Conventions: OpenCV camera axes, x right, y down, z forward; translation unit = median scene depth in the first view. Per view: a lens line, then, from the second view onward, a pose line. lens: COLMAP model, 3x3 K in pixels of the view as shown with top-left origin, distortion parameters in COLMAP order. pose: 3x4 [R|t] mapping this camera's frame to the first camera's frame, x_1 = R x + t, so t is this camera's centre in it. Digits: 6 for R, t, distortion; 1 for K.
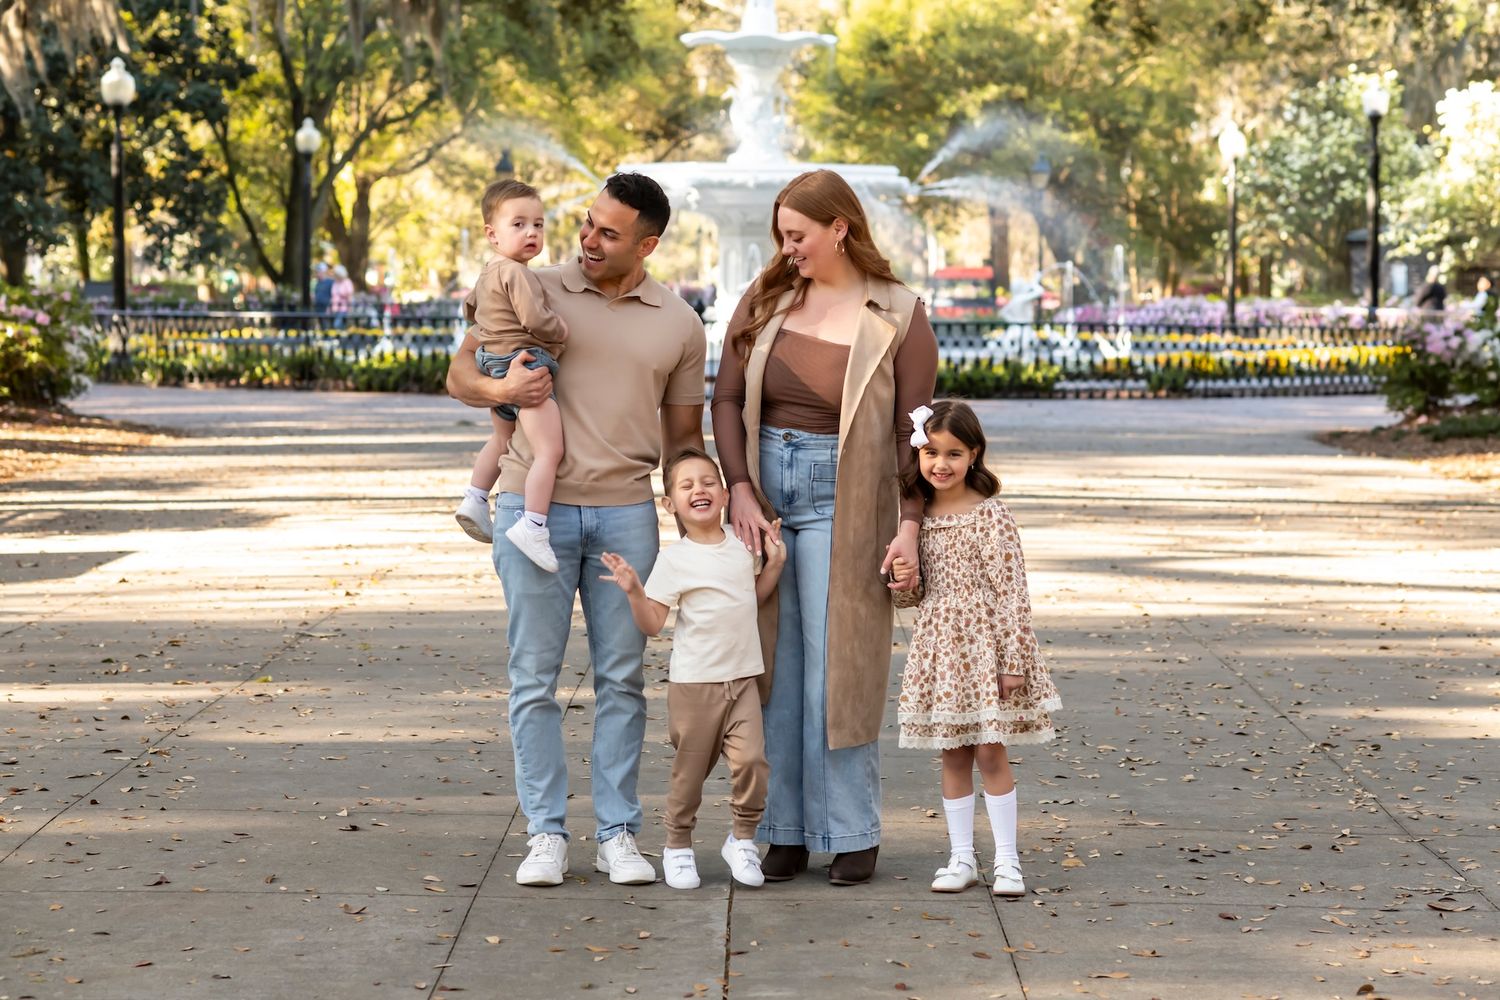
lens RADIAL K [[3435.7, 0, 750.0], [0, 3435.7, 500.0], [0, 0, 1]] dist [-0.038262, -0.054892]
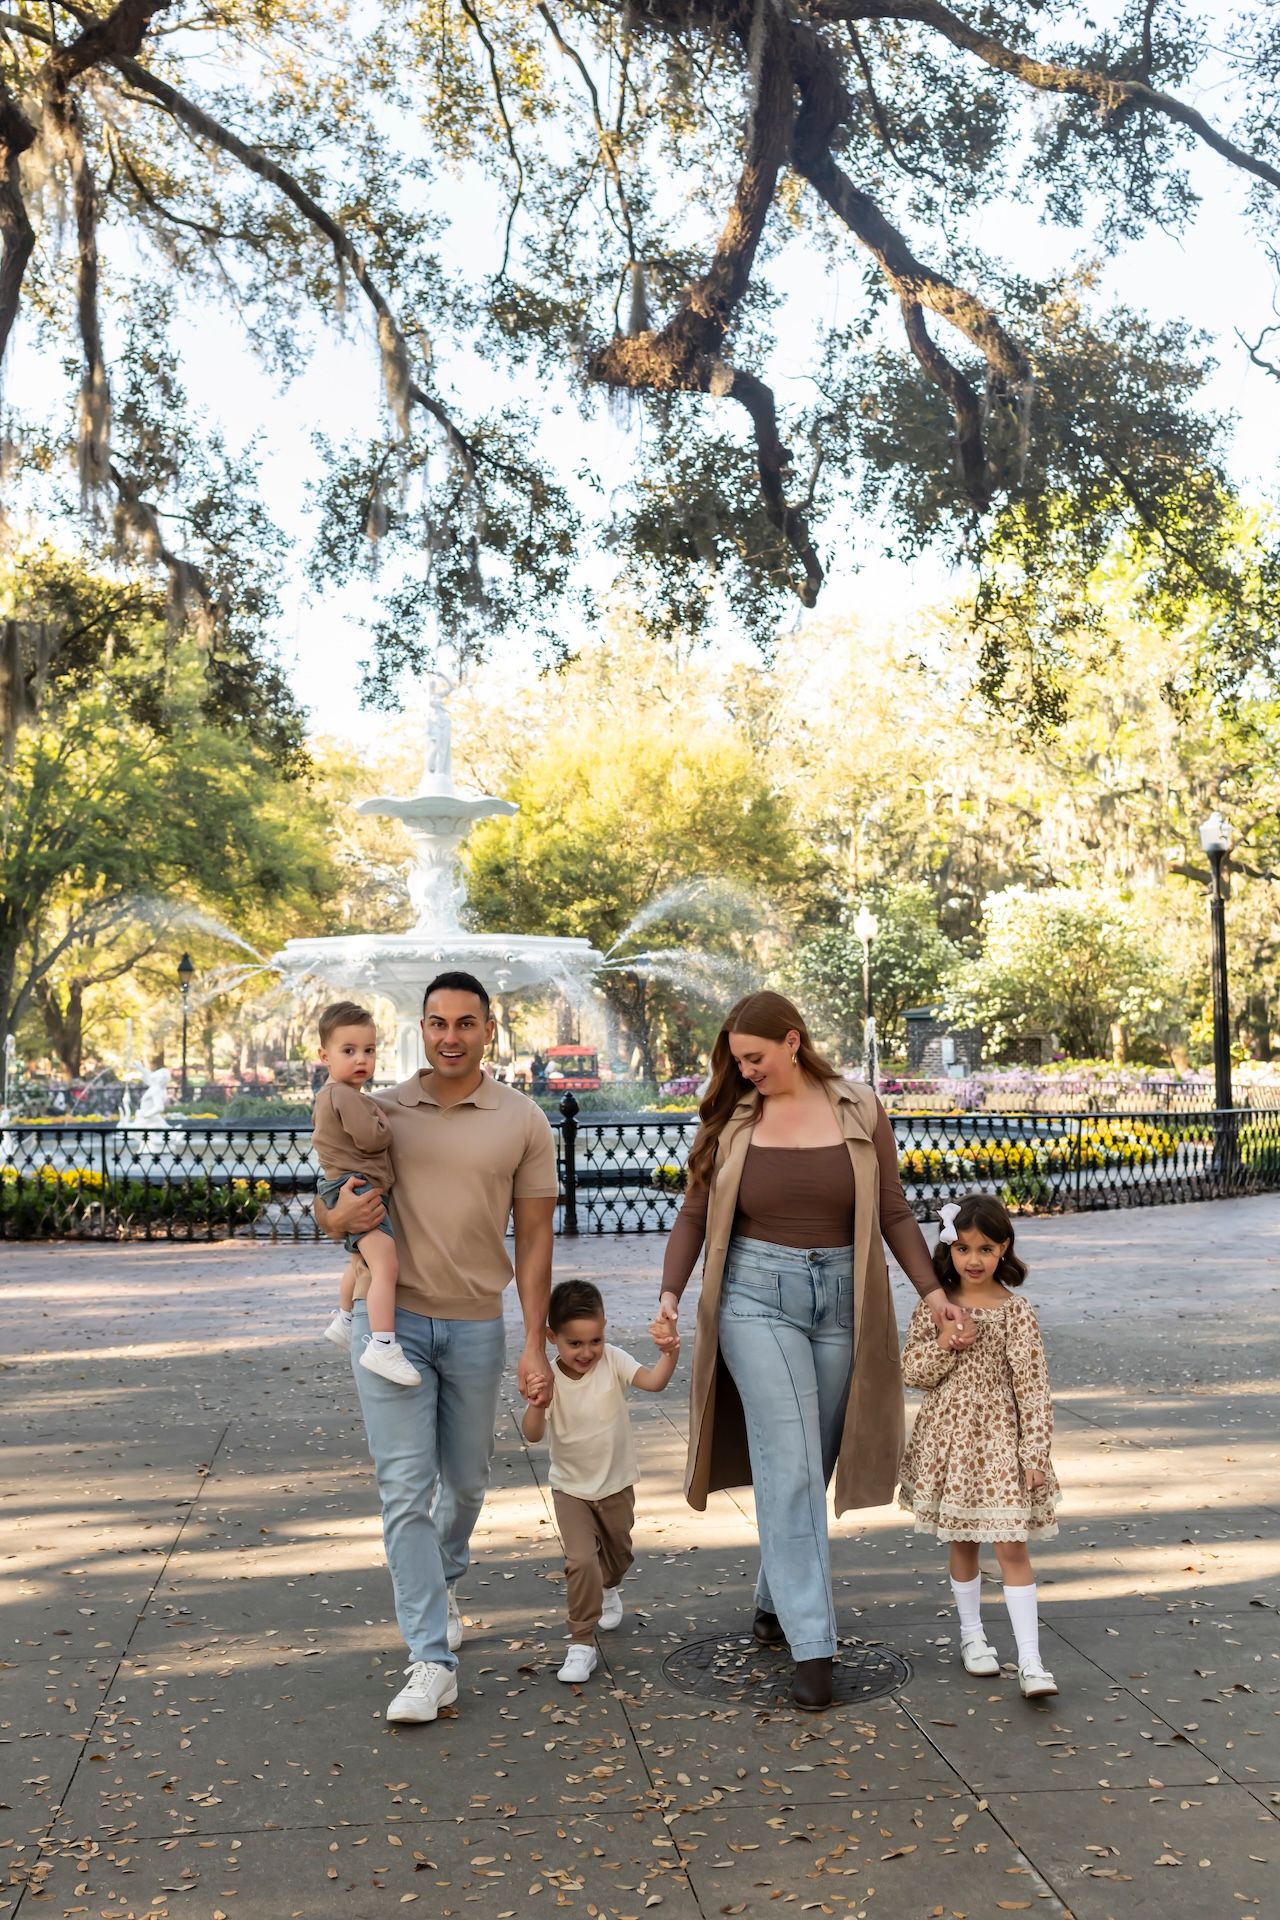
lens RADIAL K [[1906.9, 0, 640.0], [0, 1906.9, 960.0], [0, 0, 1]] dist [0.016624, -0.001663]
pose [[0.989910, -0.010114, 0.141336, -0.017363], [0.025826, 0.993620, -0.109782, -0.034484], [-0.139324, 0.112325, 0.983856, 0.490078]]
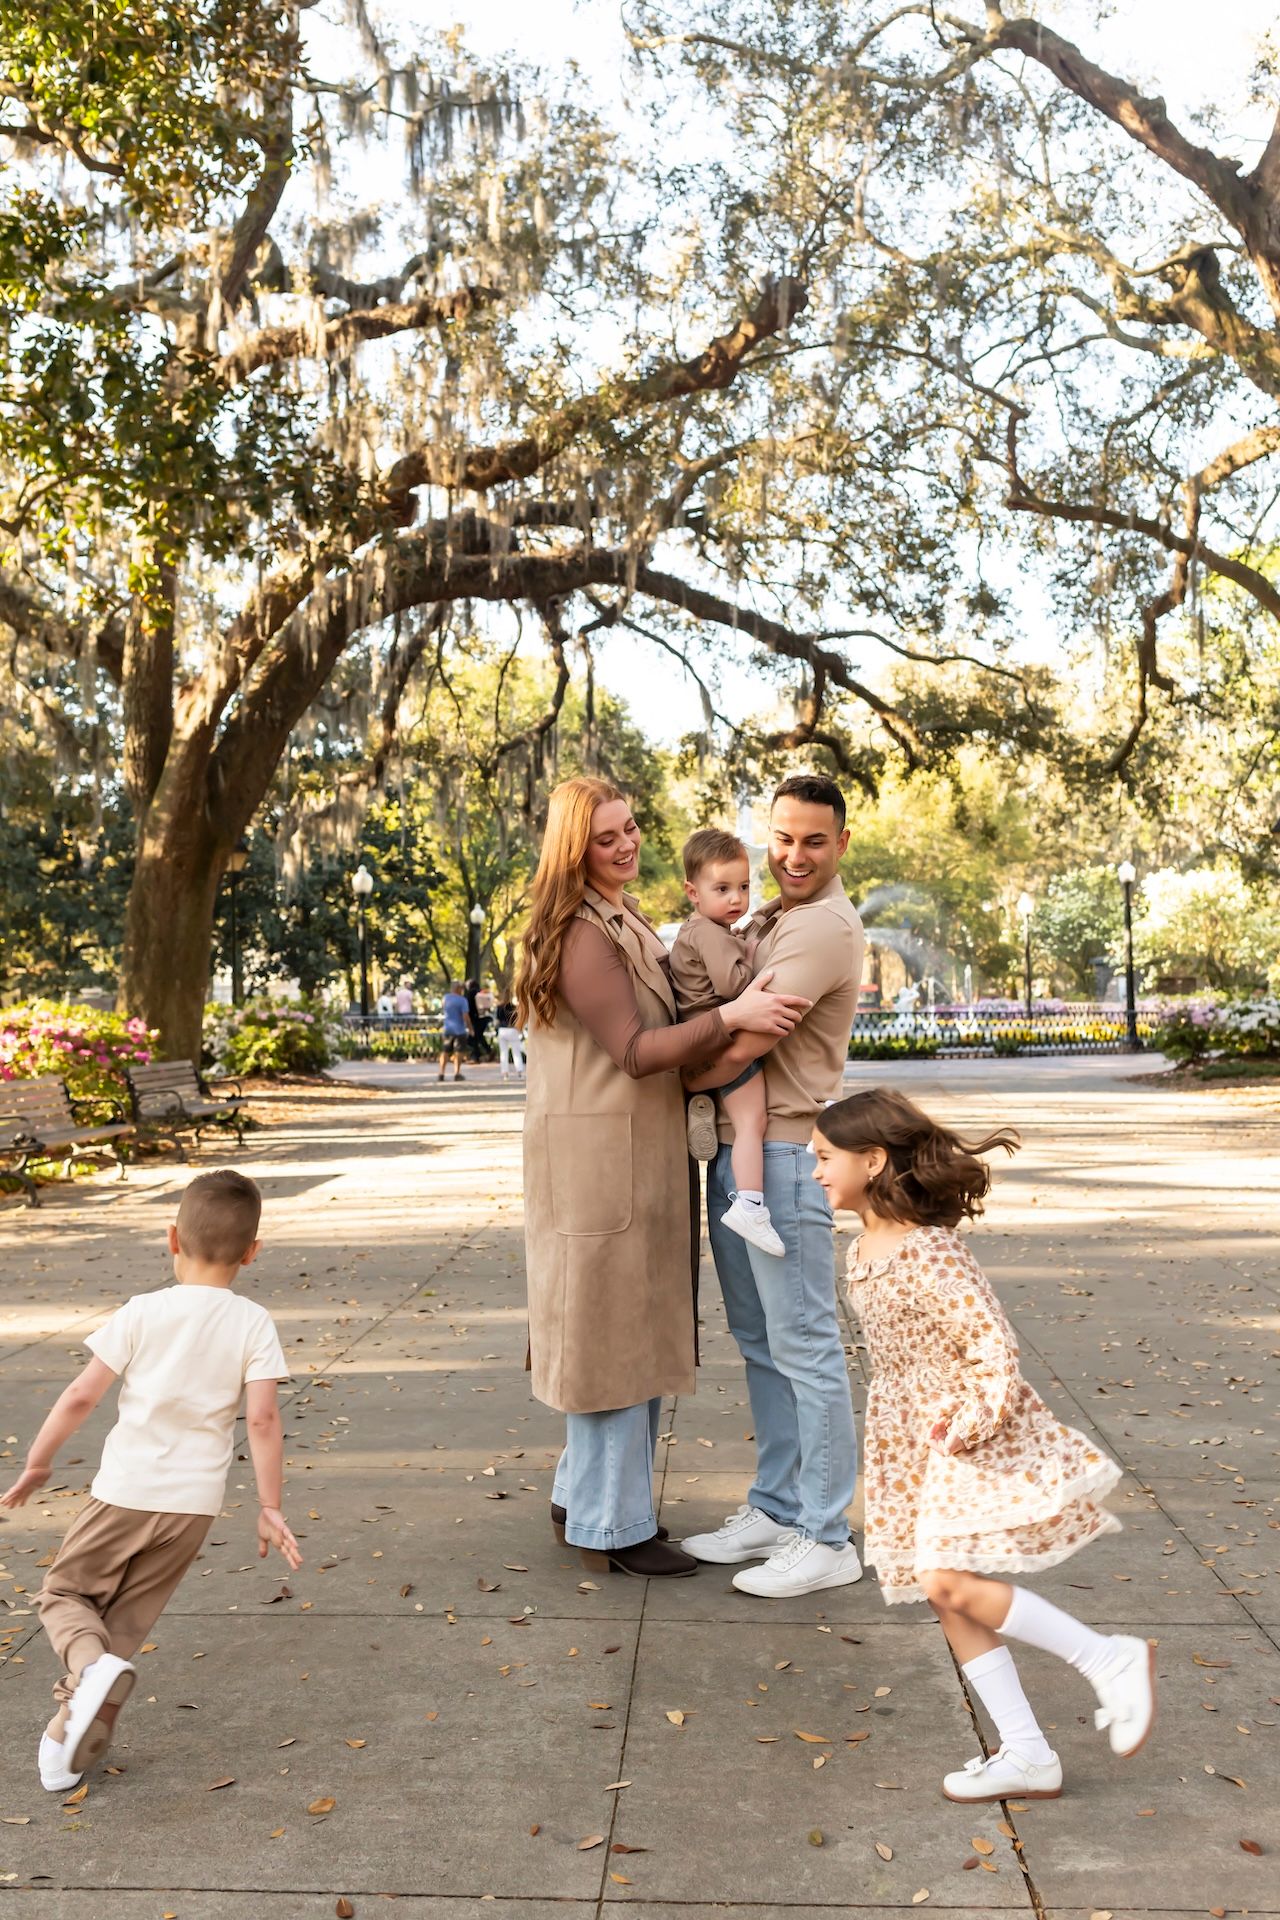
lens RADIAL K [[1906.9, 0, 640.0], [0, 1906.9, 960.0], [0, 0, 1]] dist [0.016624, -0.001663]
pose [[0.998808, -0.020901, -0.044112, -0.008203], [0.017064, 0.996181, -0.085624, -0.001092], [0.045733, 0.084770, 0.995351, 0.074952]]
